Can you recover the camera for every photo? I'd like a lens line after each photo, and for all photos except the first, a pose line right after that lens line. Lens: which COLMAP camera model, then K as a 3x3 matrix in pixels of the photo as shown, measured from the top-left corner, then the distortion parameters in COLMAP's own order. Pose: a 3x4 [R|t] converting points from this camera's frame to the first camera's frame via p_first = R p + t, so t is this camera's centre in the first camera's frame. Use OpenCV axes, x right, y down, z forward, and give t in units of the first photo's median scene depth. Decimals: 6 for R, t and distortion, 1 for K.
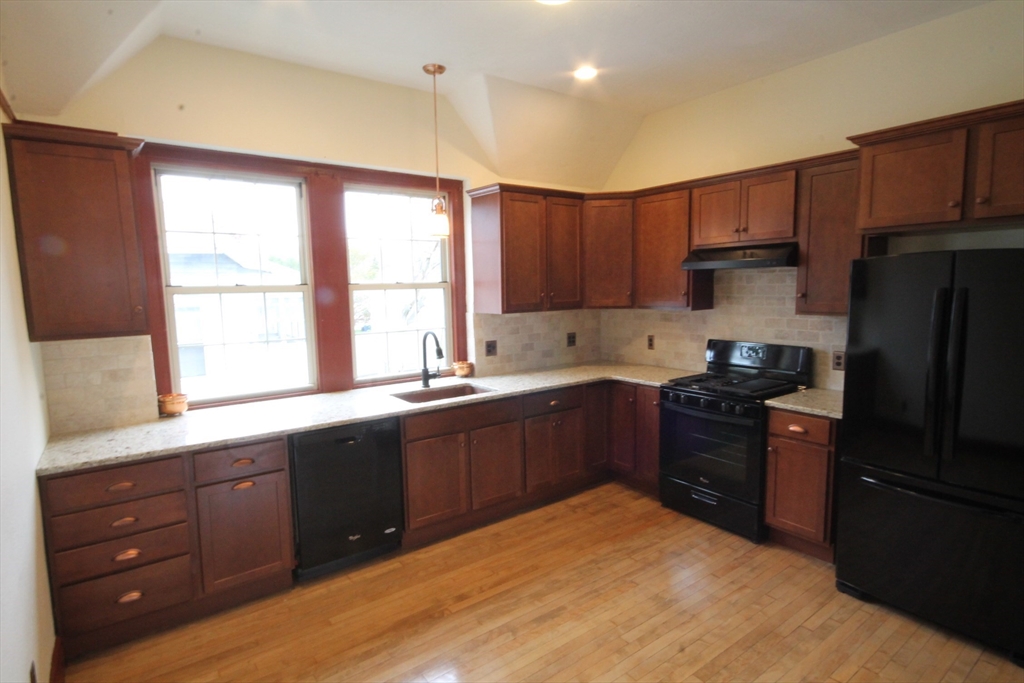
lens RADIAL K [[532.3, 0, 511.2], [0, 532.3, 347.3], [0, 0, 1]] dist [0.000552, 0.000547]
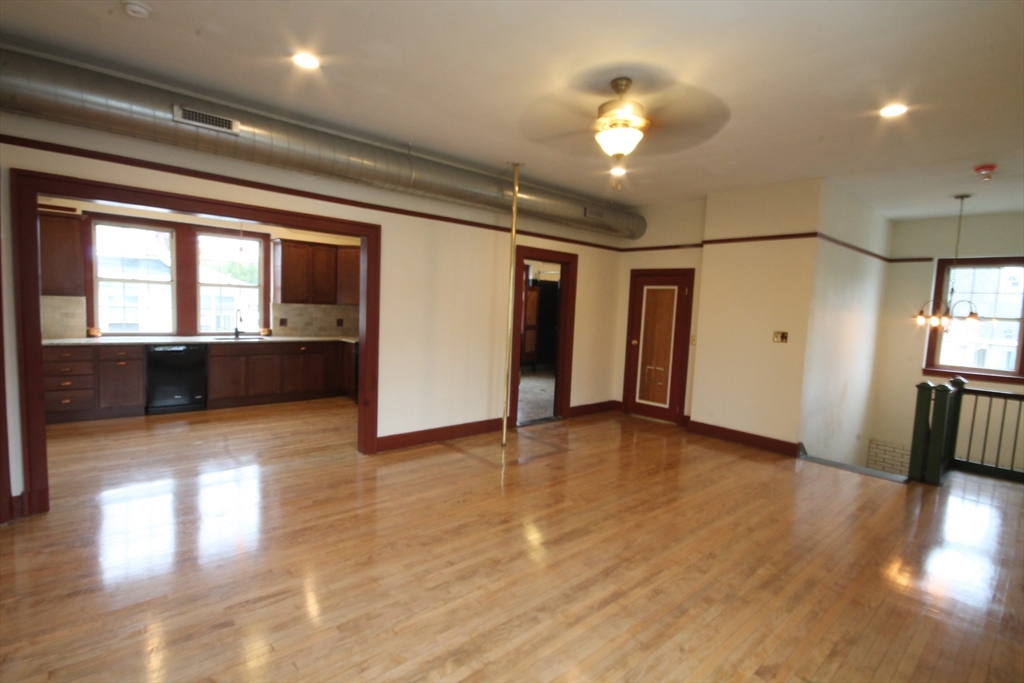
lens RADIAL K [[491.0, 0, 512.0], [0, 491.0, 341.5], [0, 0, 1]] dist [0.000787, -0.000263]
pose [[0.993757, 0.054195, 0.097522, 0.729758], [-0.050307, 0.997855, -0.041895, 0.123277], [-0.099583, 0.036728, 0.994351, -0.978485]]
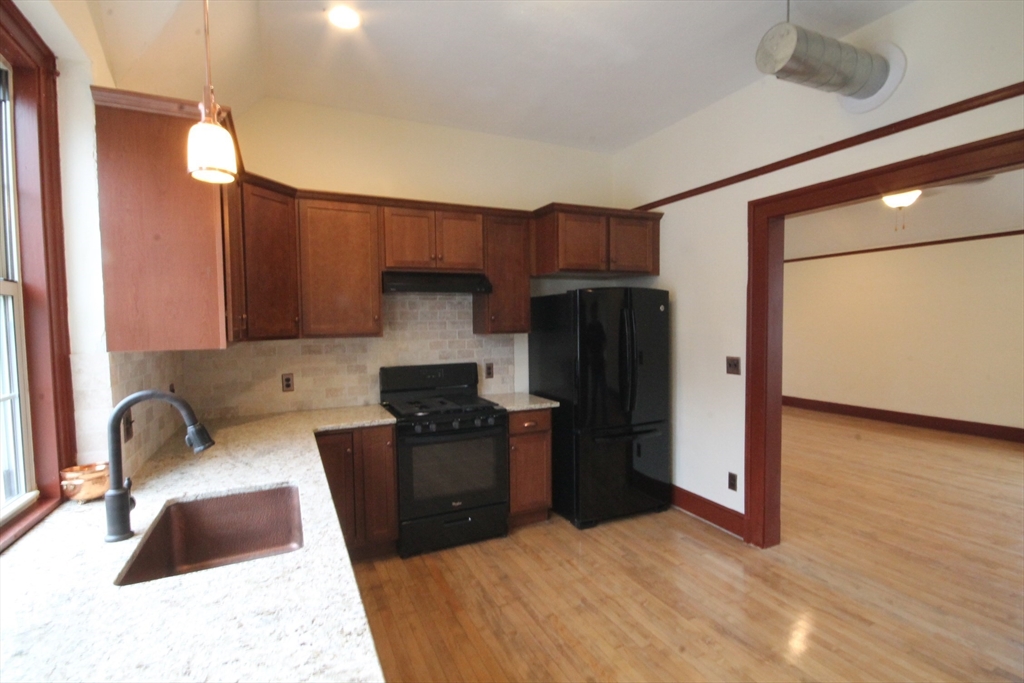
lens RADIAL K [[482.8, 0, 512.3], [0, 482.8, 347.6], [0, 0, 1]] dist [-0.000040, -0.000213]
pose [[0.193844, -0.038789, 0.980265, -0.462193], [0.127641, 0.991722, 0.014001, -0.035265], [-0.972693, 0.122408, 0.197190, 0.652158]]
